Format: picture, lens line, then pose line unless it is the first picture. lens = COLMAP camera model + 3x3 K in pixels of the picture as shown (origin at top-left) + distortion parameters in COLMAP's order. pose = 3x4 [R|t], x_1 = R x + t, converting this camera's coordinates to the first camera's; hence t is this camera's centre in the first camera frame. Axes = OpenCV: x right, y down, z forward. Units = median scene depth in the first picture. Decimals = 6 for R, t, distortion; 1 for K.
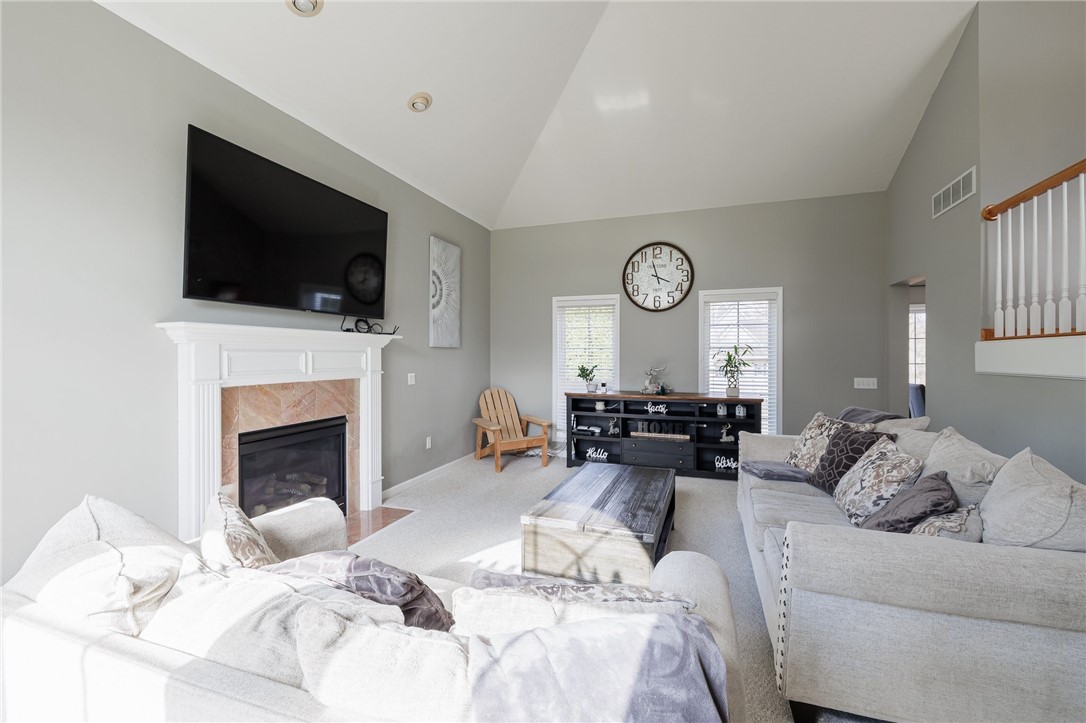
lens RADIAL K [[456.7, 0, 540.5], [0, 456.7, 356.9], [0, 0, 1]] dist [0.000056, -0.000396]
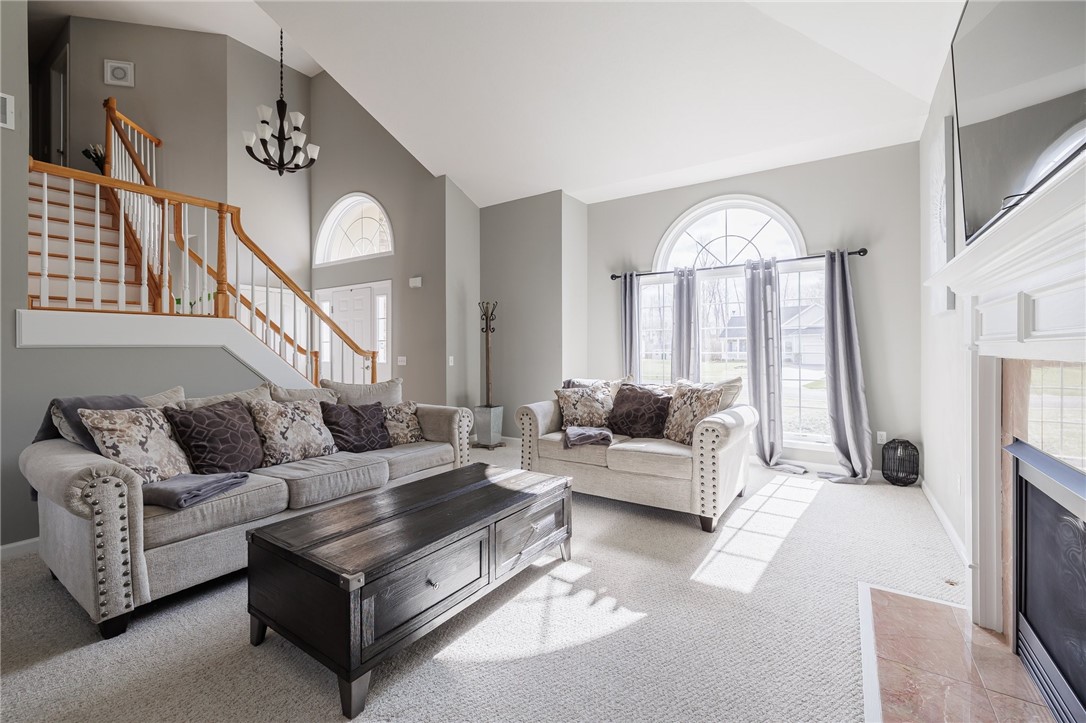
lens RADIAL K [[456.7, 0, 551.3], [0, 456.7, 356.3], [0, 0, 1]] dist [0.000056, -0.000396]
pose [[-0.975118, 0.004780, 0.221633, -0.103796], [0.006205, 0.999964, 0.005730, 0.033520], [-0.221598, 0.006963, -0.975113, 0.965041]]
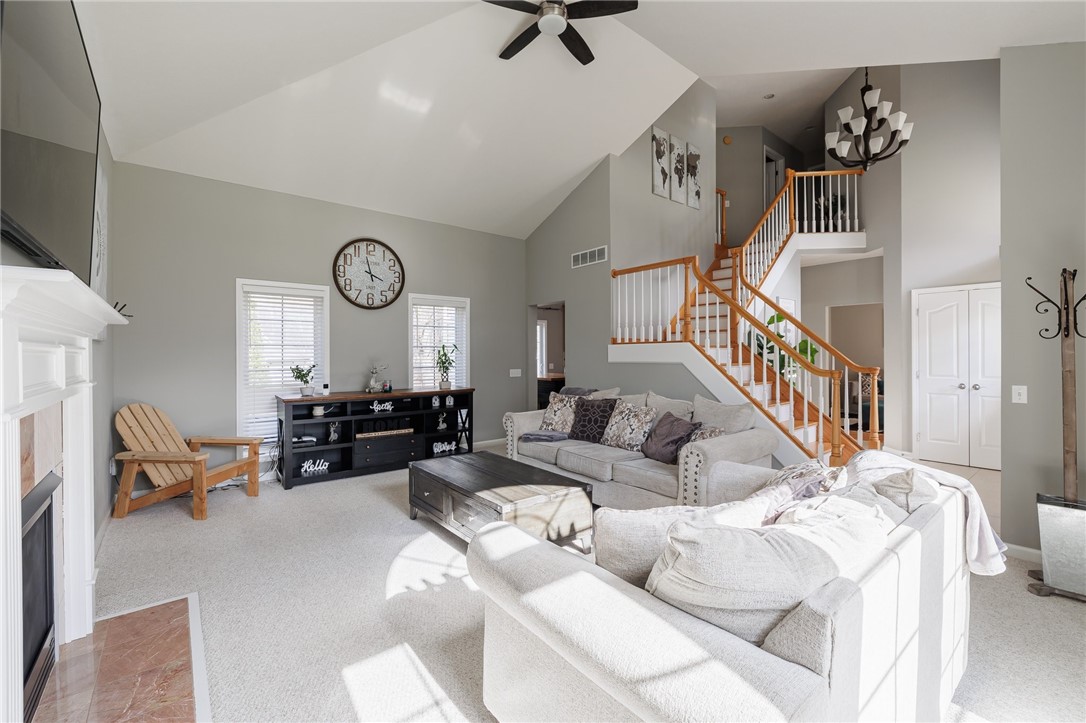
lens RADIAL K [[456.7, 0, 540.5], [0, 456.7, 353.6], [0, 0, 1]] dist [0.000056, -0.000396]
pose [[0.520459, -0.000244, 0.853887, -0.417867], [0.007867, 0.999959, -0.004509, 0.004543], [-0.853851, 0.009064, 0.520439, 0.184322]]
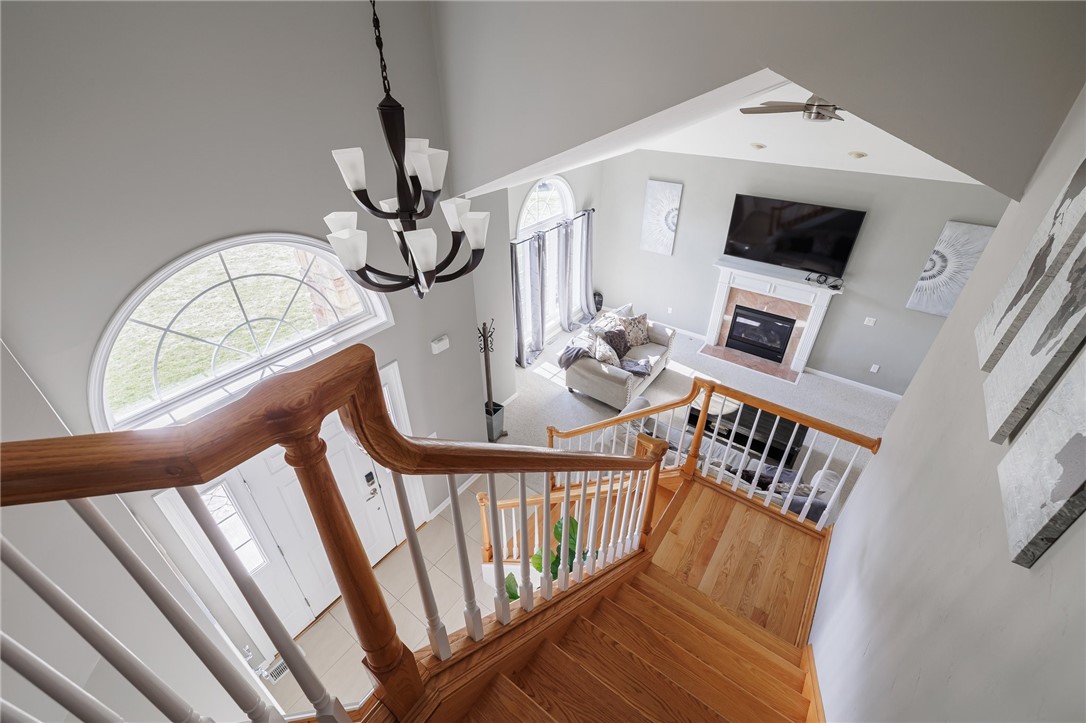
lens RADIAL K [[456.7, 0, 542.5], [0, 456.7, 361.9], [0, 0, 1]] dist [0.000056, -0.000396]
pose [[-0.275294, 0.534059, -0.799371, 1.080428], [-0.002449, 0.831108, 0.556106, -0.571255], [0.961357, 0.155050, -0.227491, 0.321558]]
